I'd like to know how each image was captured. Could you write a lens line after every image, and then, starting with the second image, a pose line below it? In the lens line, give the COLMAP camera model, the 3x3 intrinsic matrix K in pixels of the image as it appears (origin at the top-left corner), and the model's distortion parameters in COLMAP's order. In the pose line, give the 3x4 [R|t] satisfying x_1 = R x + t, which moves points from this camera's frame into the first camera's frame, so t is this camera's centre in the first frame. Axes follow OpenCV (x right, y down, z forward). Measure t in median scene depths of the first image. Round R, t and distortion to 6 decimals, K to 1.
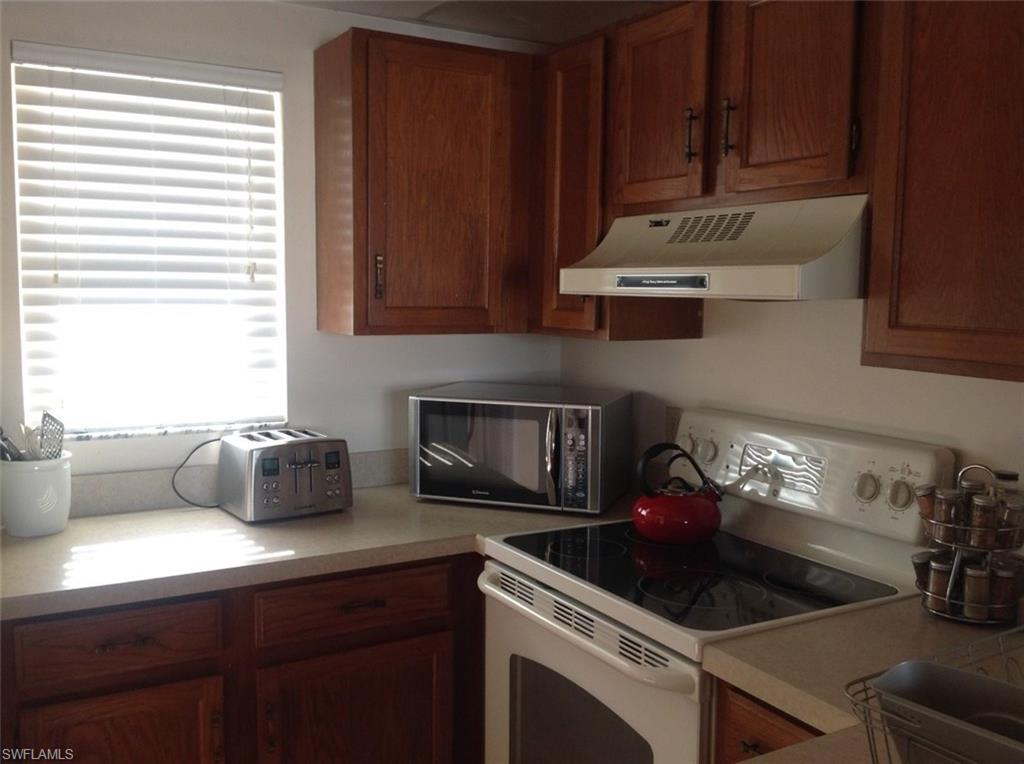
lens RADIAL K [[983.2, 0, 512.0], [0, 983.2, 382.0], [0, 0, 1]] dist [0.135729, -0.238596]
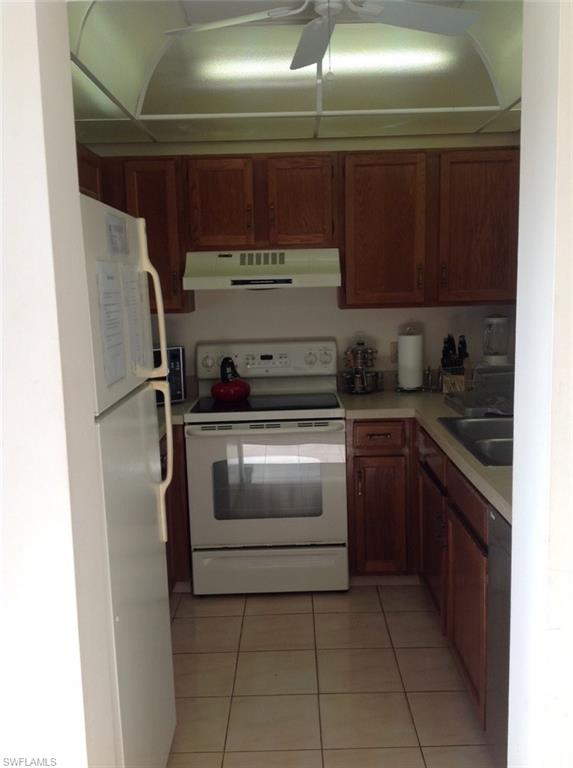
lens RADIAL K [[737.4, 0, 286.5], [0, 737.4, 384.0], [0, 0, 1]] dist [0.135729, -0.238596]
pose [[0.502758, -0.145393, 0.852112, -1.148154], [0.117584, 0.988094, 0.099219, -0.024892], [-0.856393, 0.050312, 0.513868, 0.052679]]
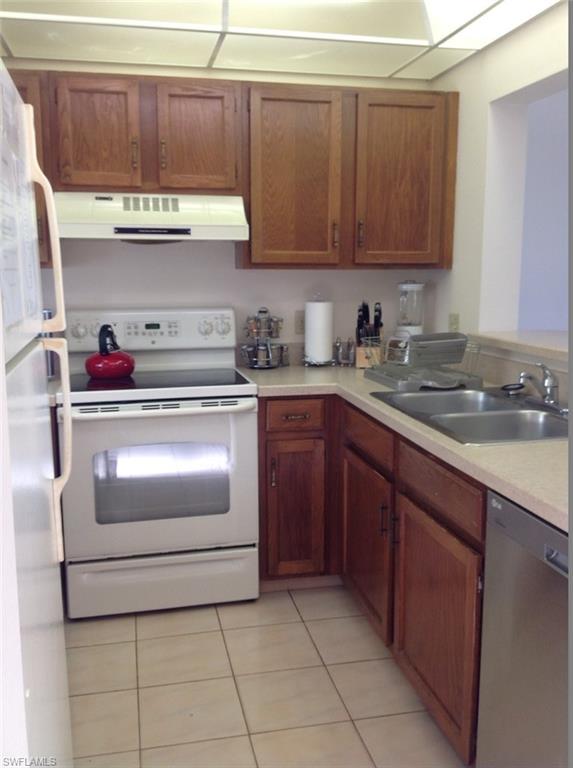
lens RADIAL K [[743.0, 0, 288.3], [0, 743.0, 375.8], [0, 0, 1]] dist [0.120968, -0.267130]
pose [[0.298682, -0.150006, 0.942490, -1.006726], [0.098880, 0.987119, 0.125774, 0.016350], [-0.949217, 0.055627, 0.309667, 0.269372]]
